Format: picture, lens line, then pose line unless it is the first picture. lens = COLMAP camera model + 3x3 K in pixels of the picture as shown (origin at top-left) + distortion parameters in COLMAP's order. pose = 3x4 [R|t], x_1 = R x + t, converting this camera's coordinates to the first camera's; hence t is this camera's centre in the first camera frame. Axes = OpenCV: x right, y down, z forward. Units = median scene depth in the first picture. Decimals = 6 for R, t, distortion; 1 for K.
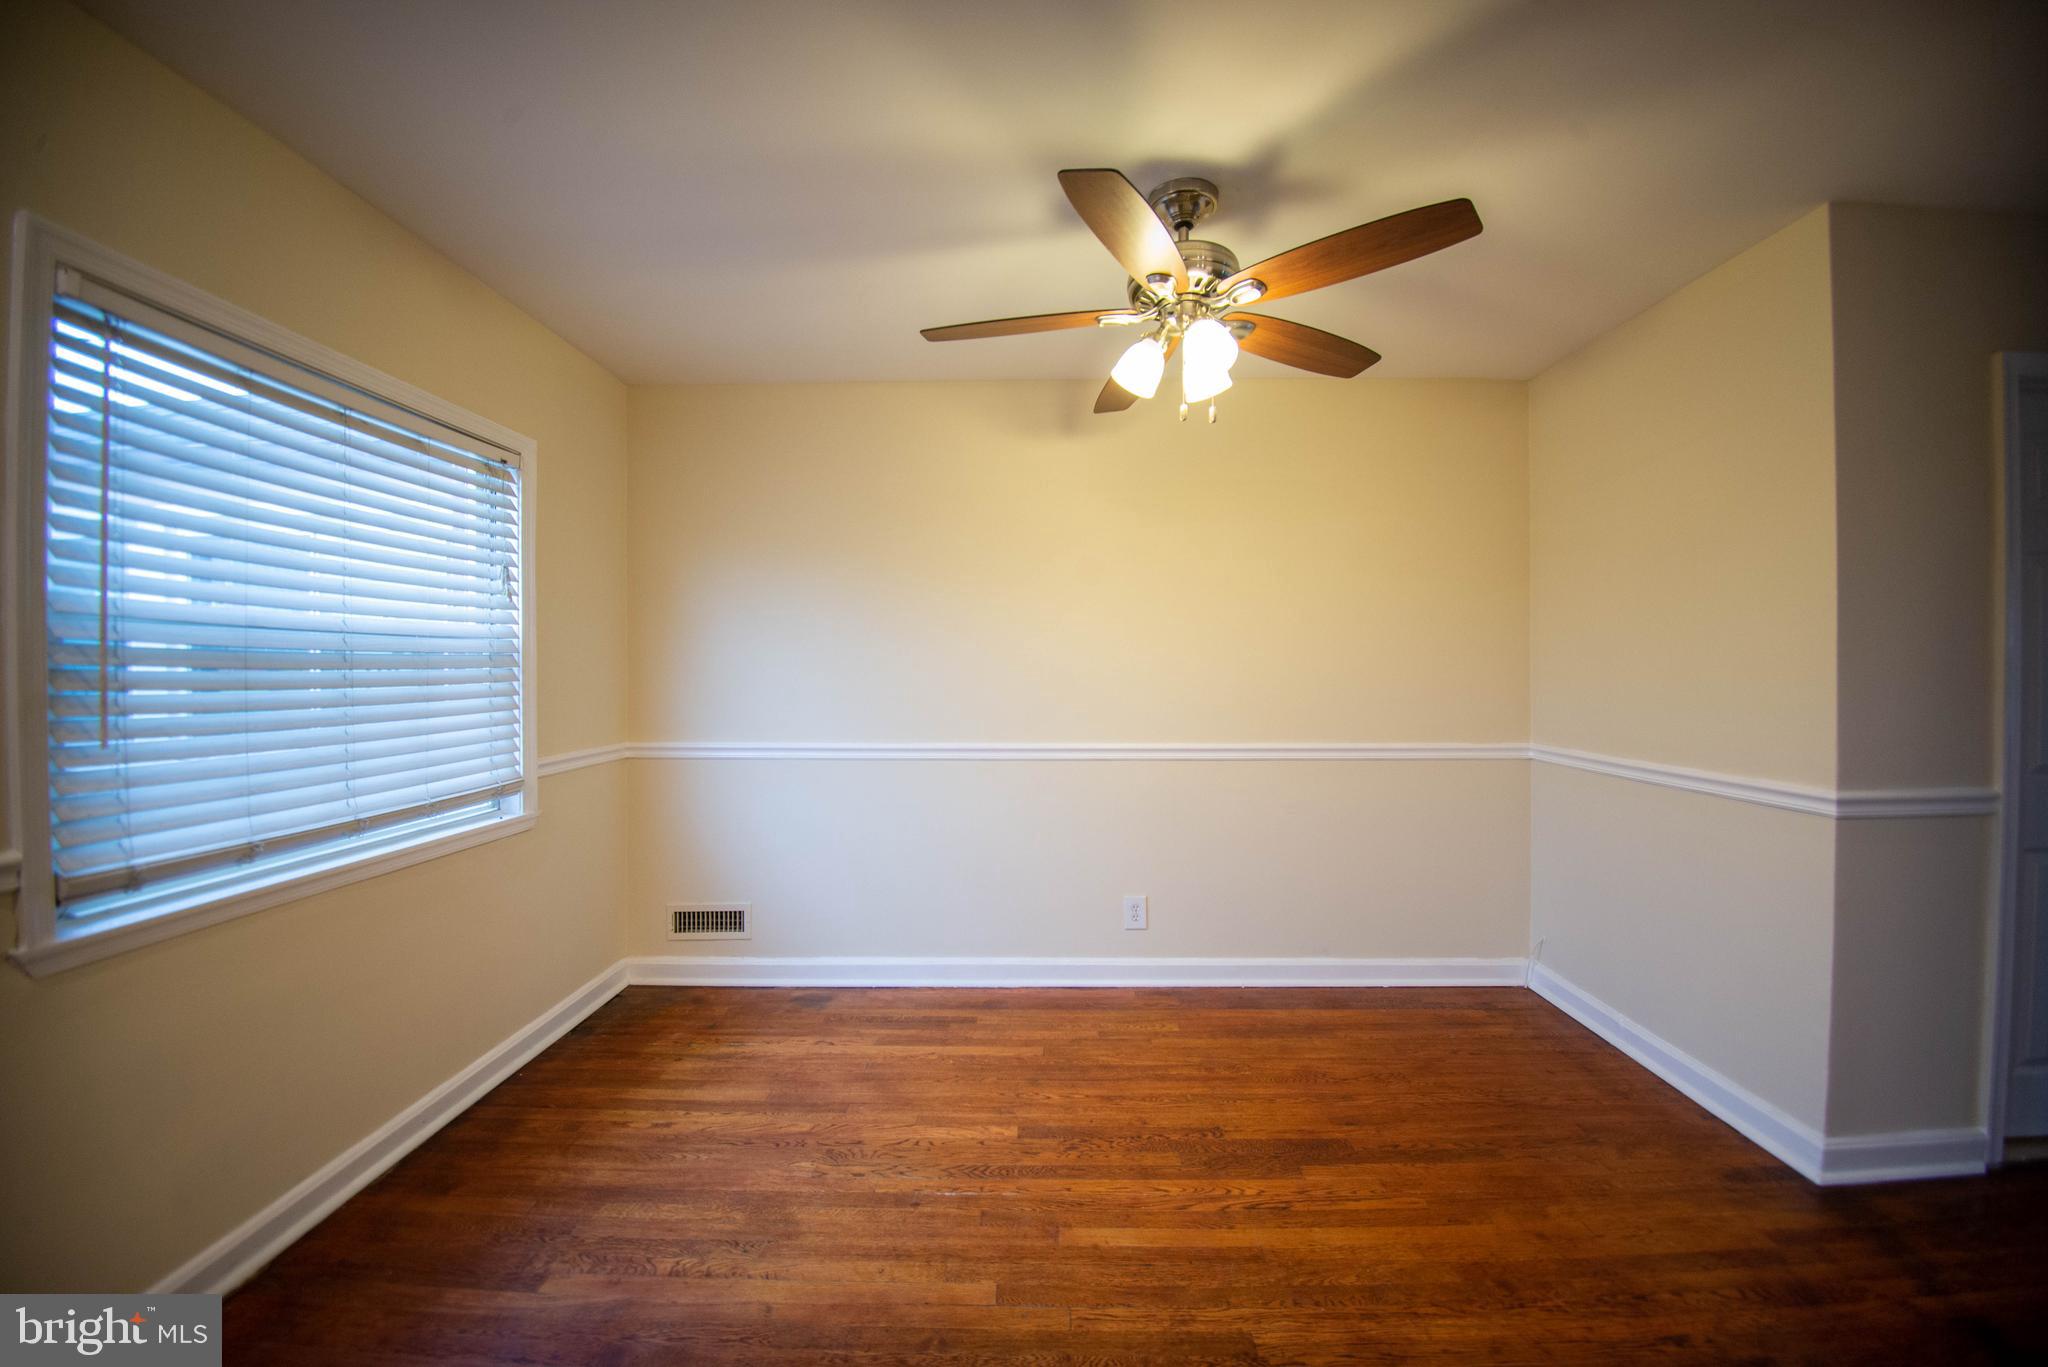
lens RADIAL K [[791.9, 0, 1033.2], [0, 791.9, 679.6], [0, 0, 1]] dist [0.010697, -0.021998]
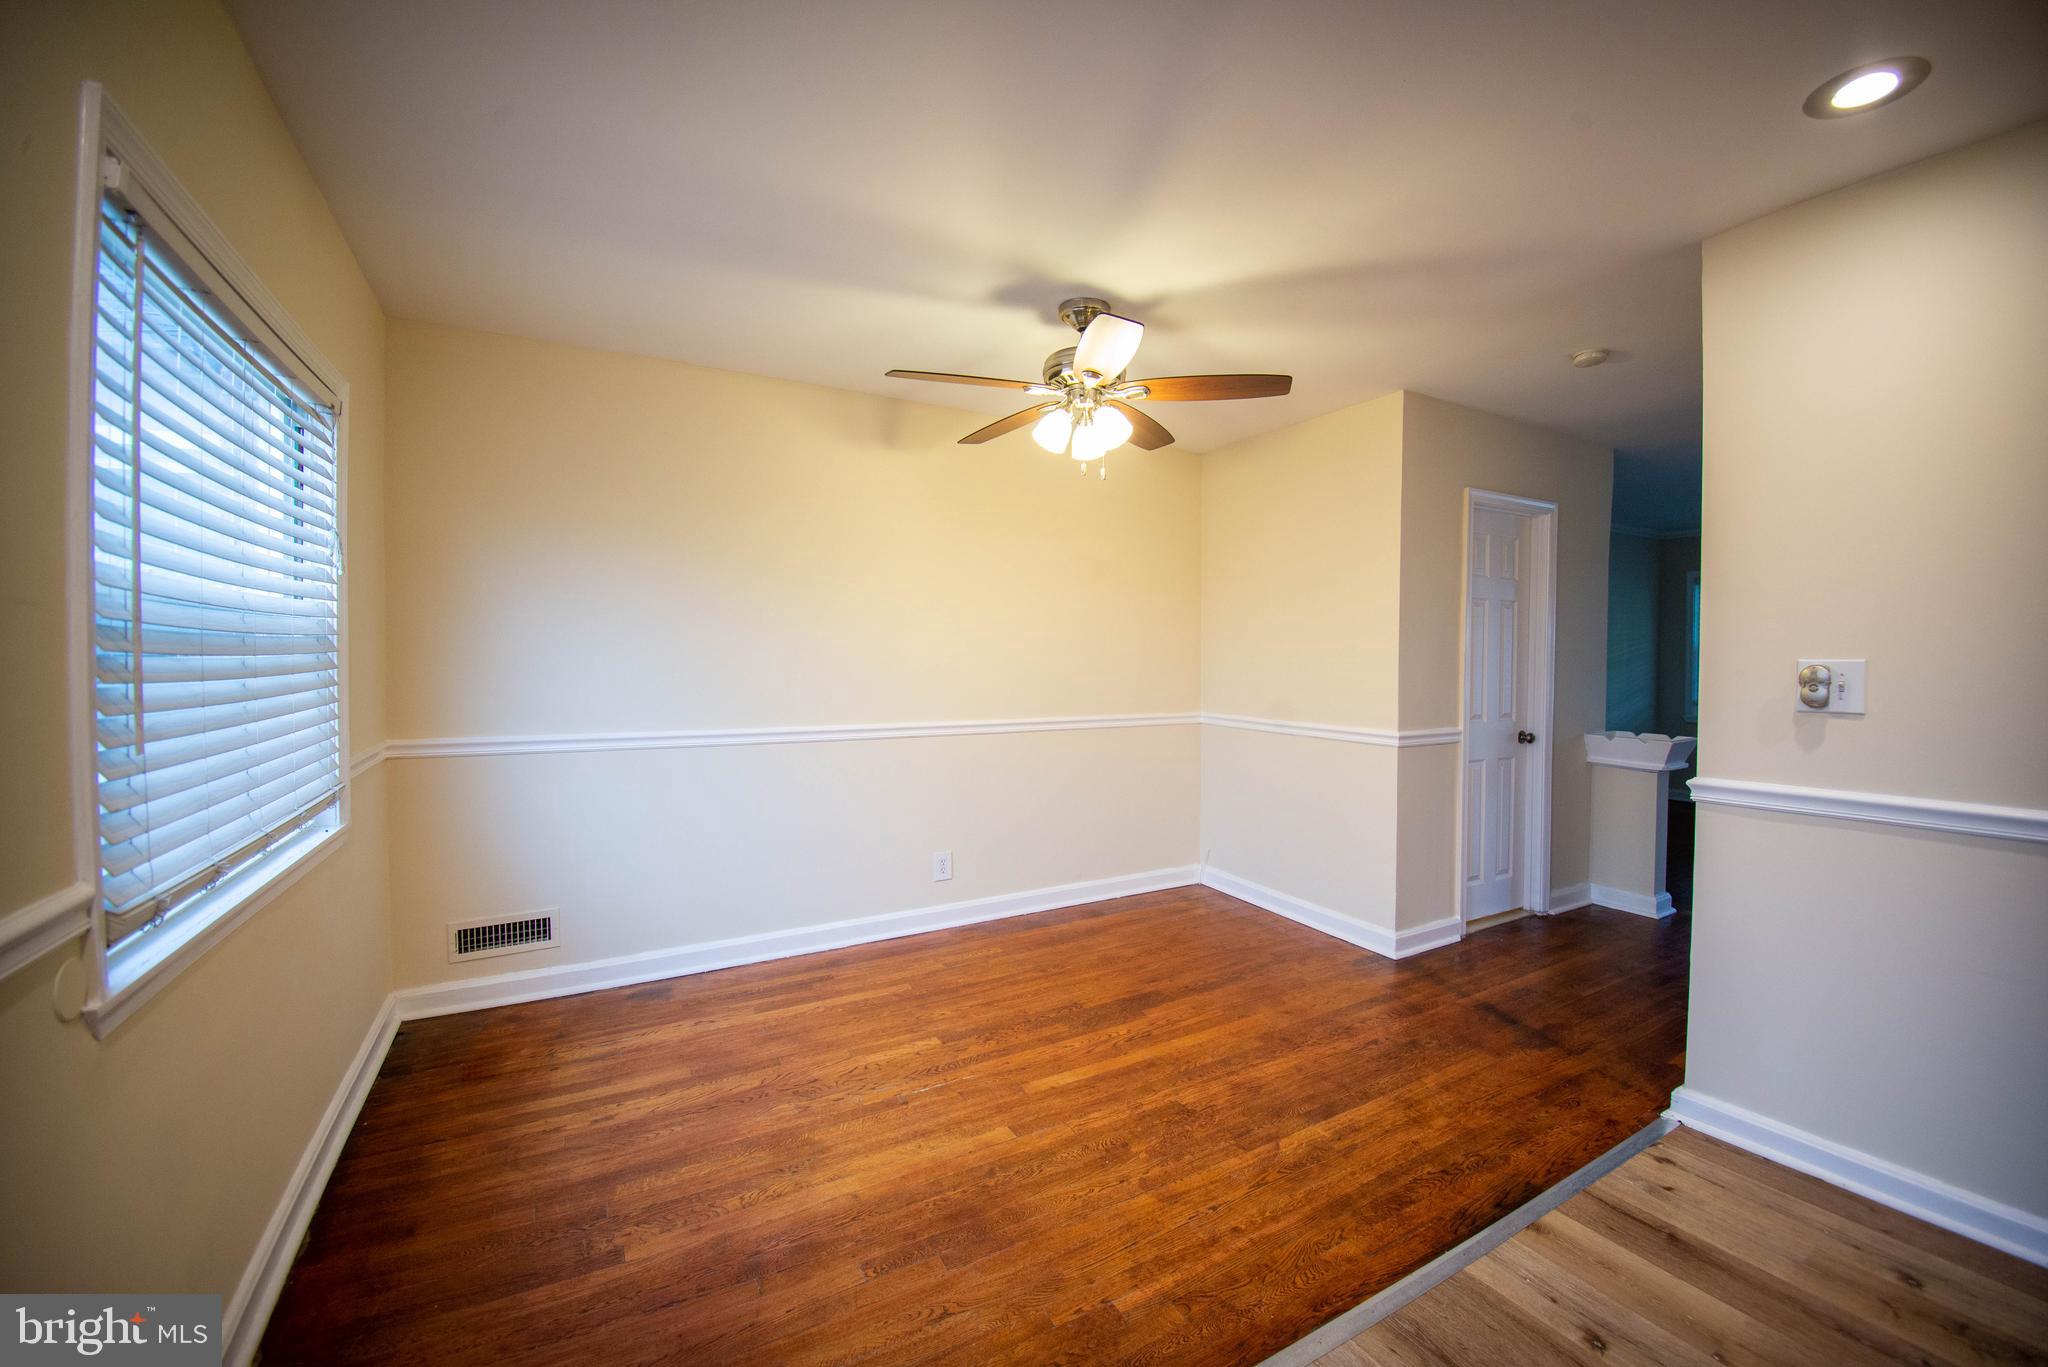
lens RADIAL K [[798.9, 0, 1035.8], [0, 798.9, 680.8], [0, 0, 1]] dist [0.014157, -0.022735]
pose [[0.862988, -0.006988, 0.505176, -0.515101], [-0.002672, 0.999827, 0.018395, -0.002578], [-0.505217, -0.017224, 0.862820, -0.123782]]
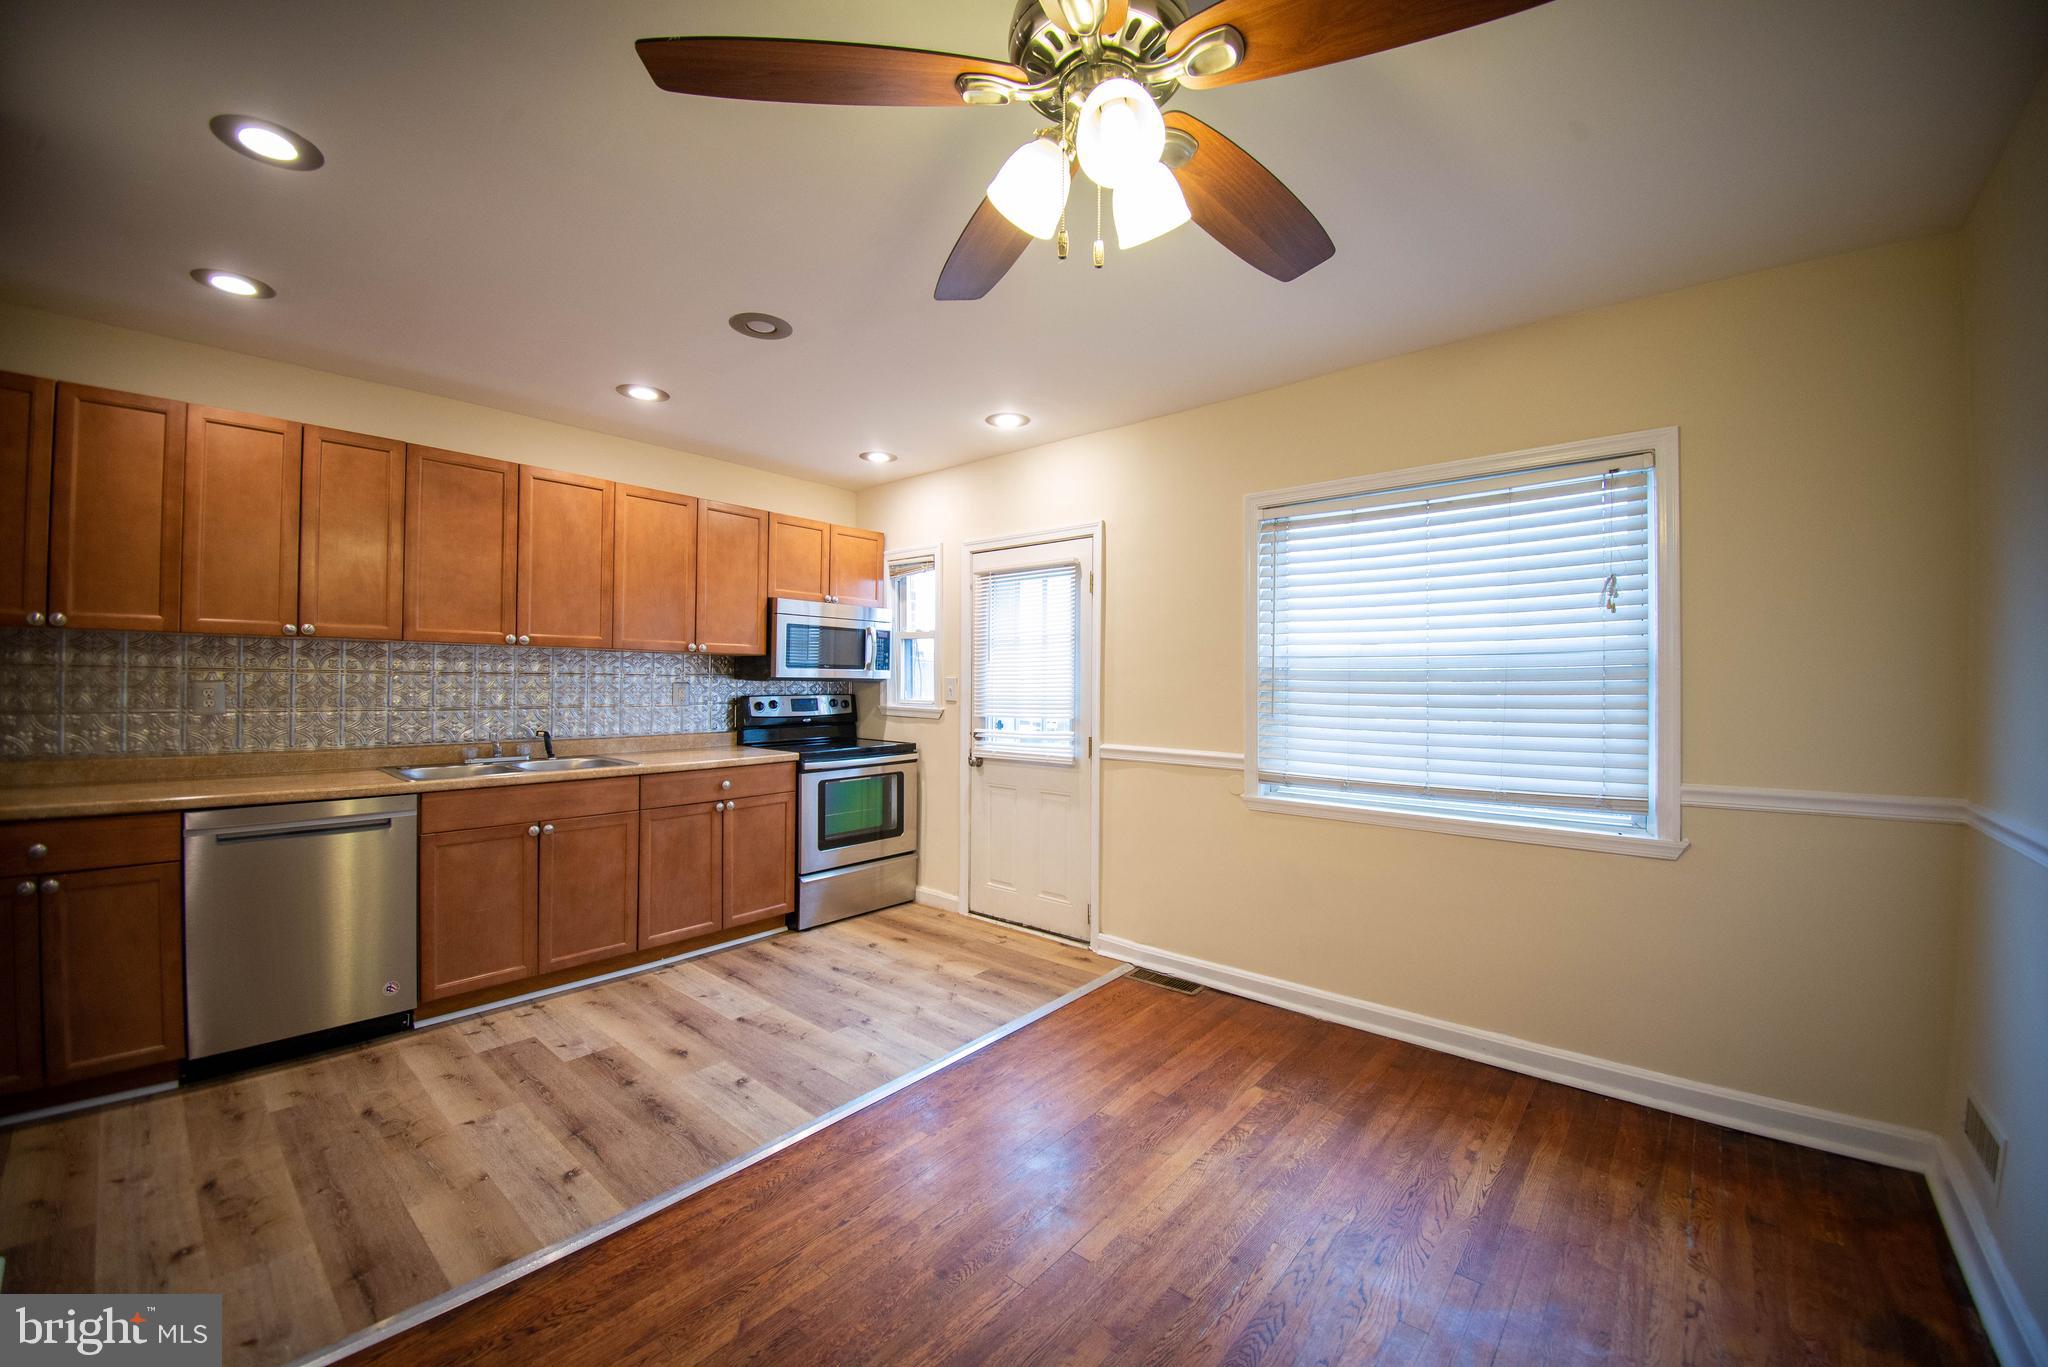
lens RADIAL K [[791.9, 0, 1033.2], [0, 791.9, 679.6], [0, 0, 1]] dist [0.010697, -0.021998]
pose [[-0.639732, -0.004757, -0.768584, 0.624667], [-0.013967, 0.999888, 0.005437, -0.011908], [0.768471, 0.014213, -0.639726, 1.227125]]
